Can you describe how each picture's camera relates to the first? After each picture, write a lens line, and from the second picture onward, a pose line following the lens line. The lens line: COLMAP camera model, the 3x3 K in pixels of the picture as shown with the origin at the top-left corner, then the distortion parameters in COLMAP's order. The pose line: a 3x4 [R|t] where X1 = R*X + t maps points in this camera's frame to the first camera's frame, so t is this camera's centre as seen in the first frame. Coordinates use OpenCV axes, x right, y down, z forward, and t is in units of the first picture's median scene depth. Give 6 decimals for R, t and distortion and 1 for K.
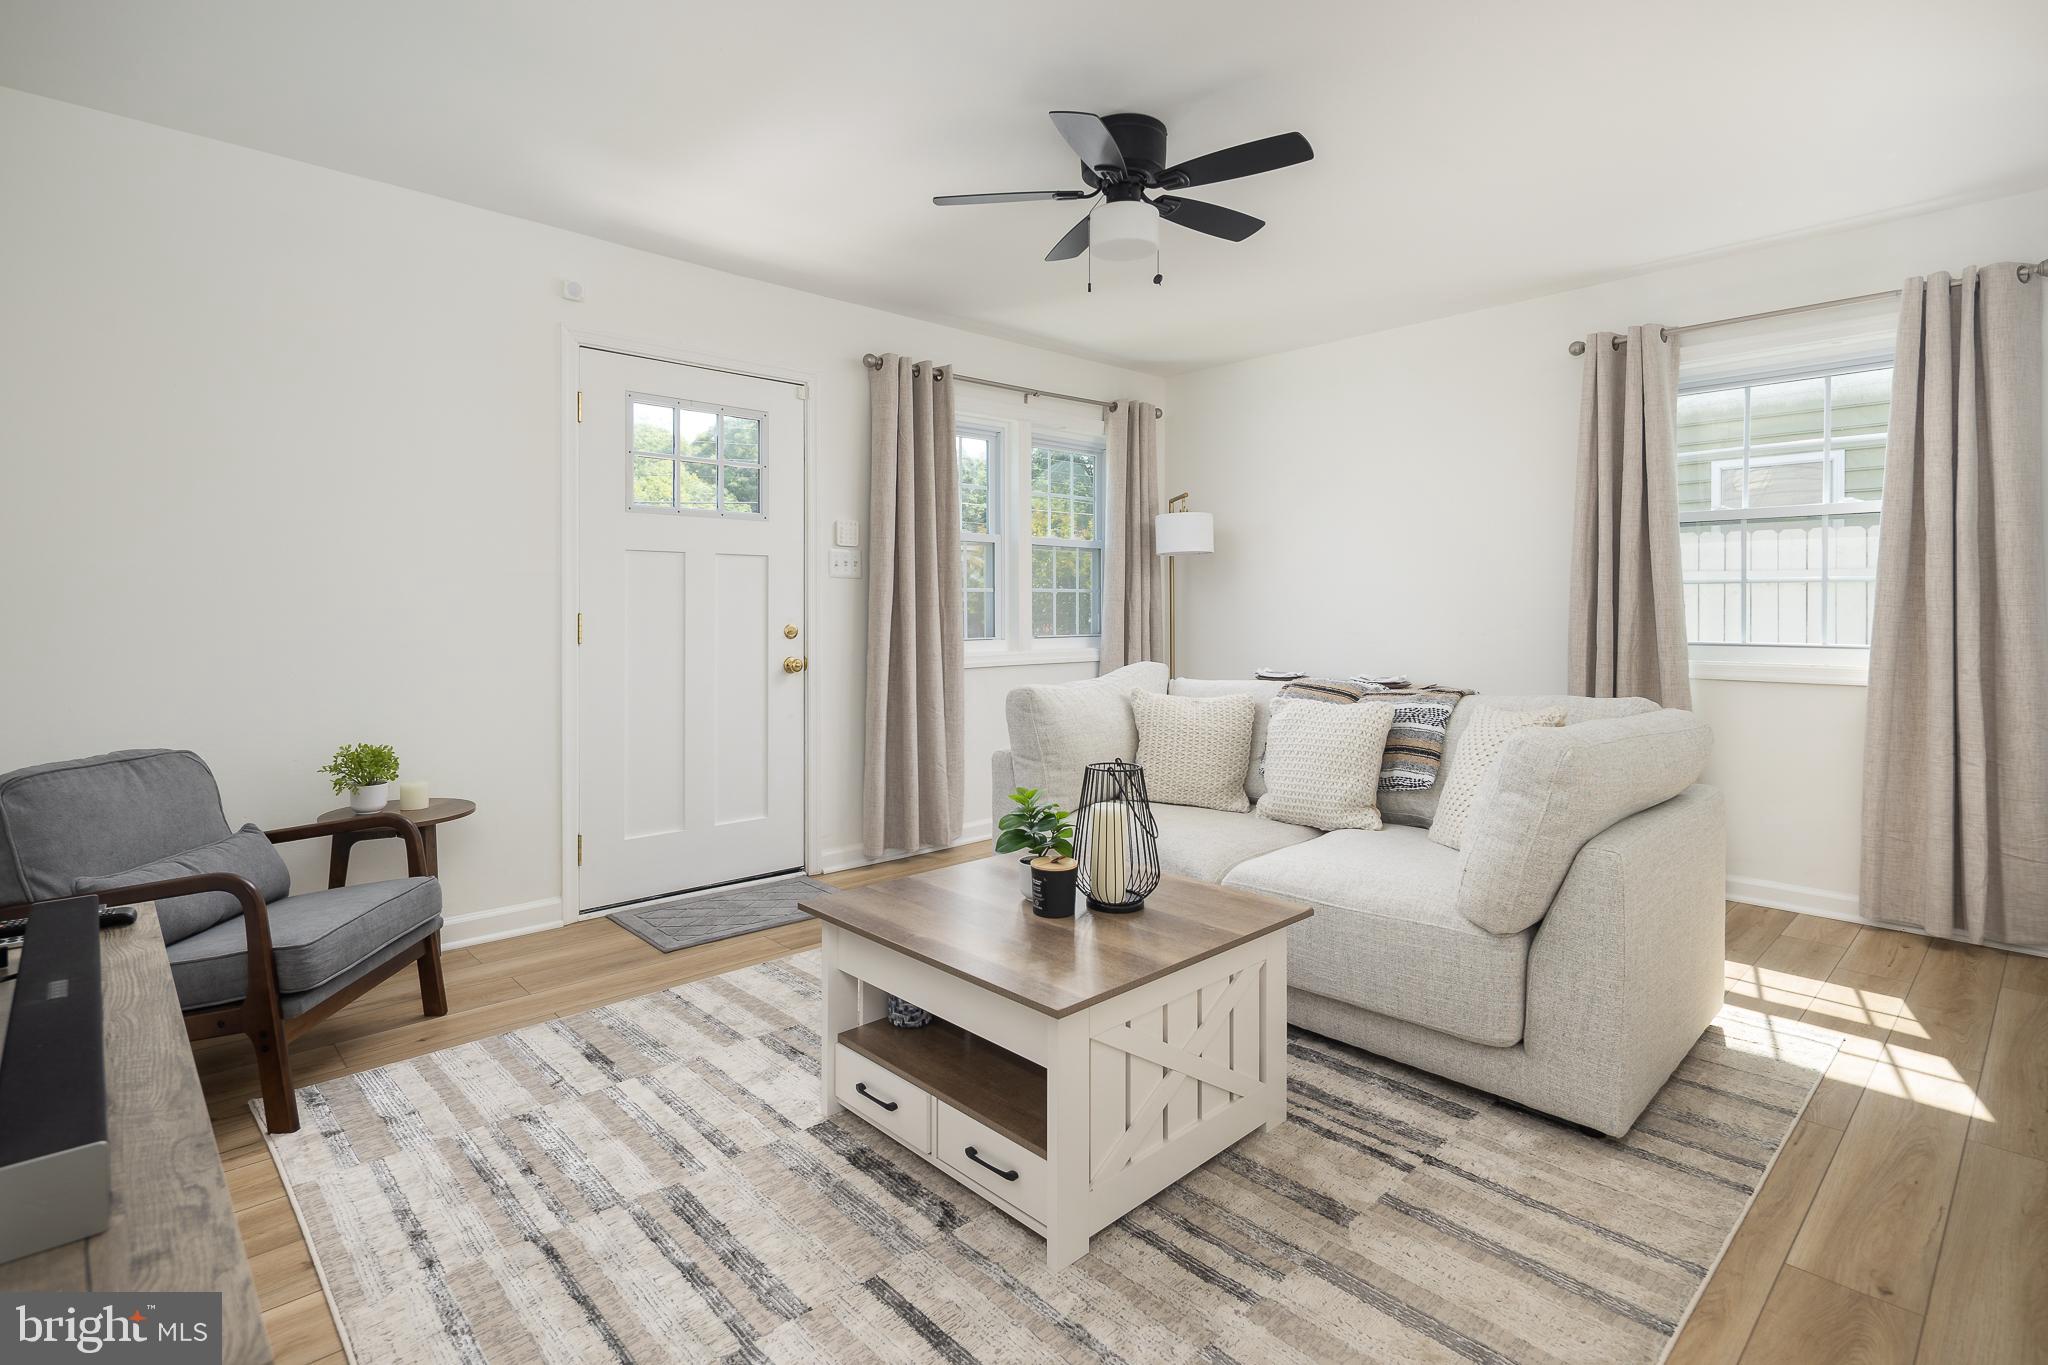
lens RADIAL K [[996.8, 0, 988.5], [0, 996.8, 606.1], [0, 0, 1]] dist [-0.000249, -0.003258]
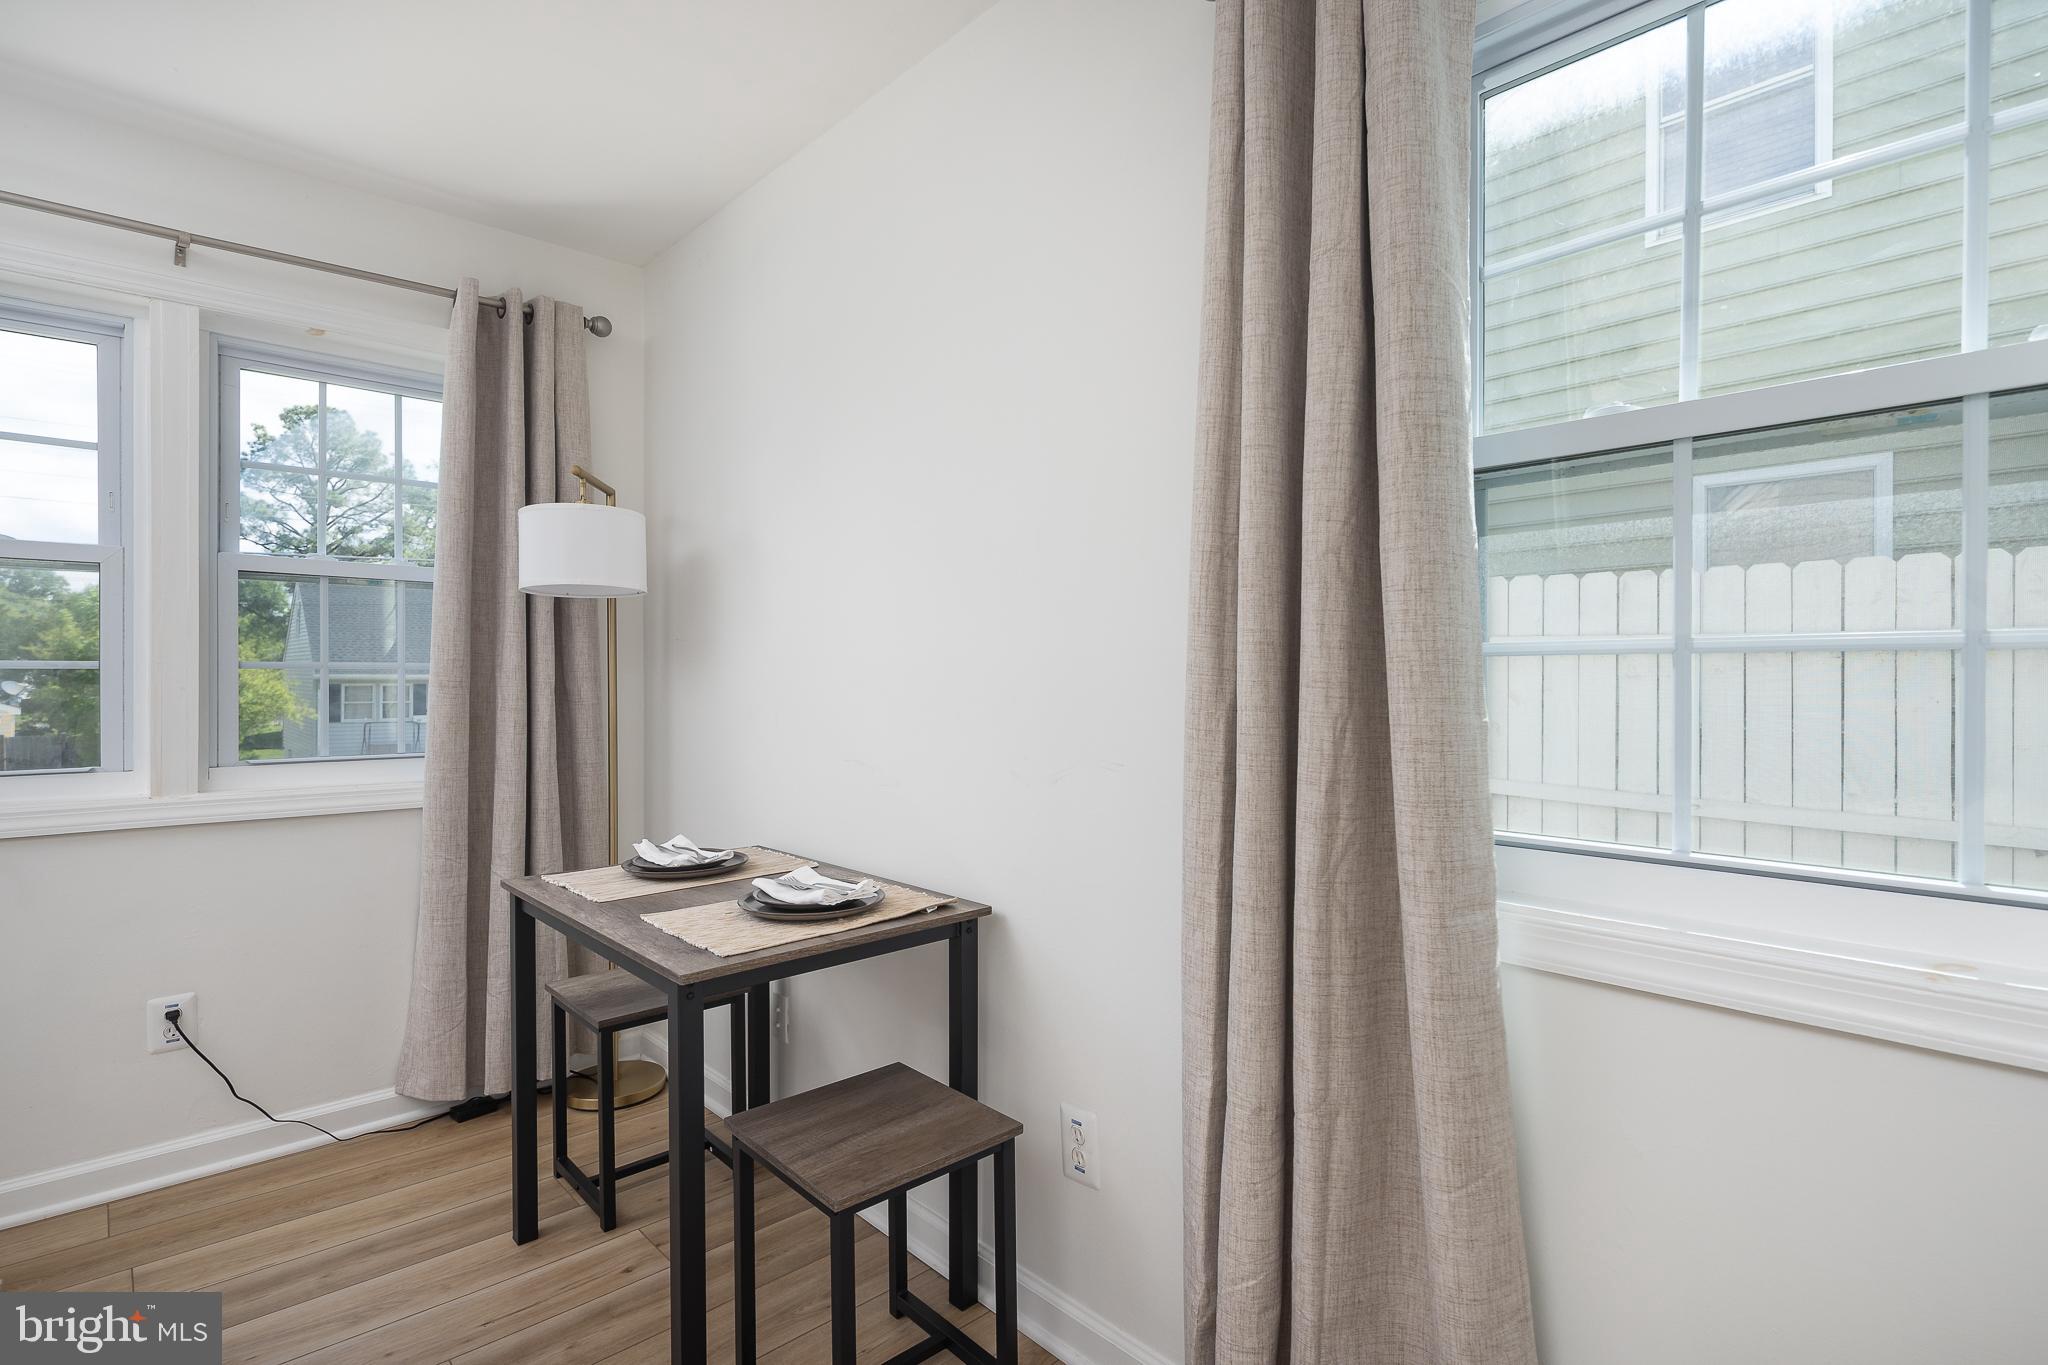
lens RADIAL K [[996.8, 0, 1032.6], [0, 996.8, 678.2], [0, 0, 1]] dist [-0.000249, -0.003258]
pose [[0.999879, 0.002088, 0.015407, 0.529541], [-0.002010, 0.999985, -0.005069, -0.013386], [-0.015418, 0.005037, 0.999868, 0.664632]]
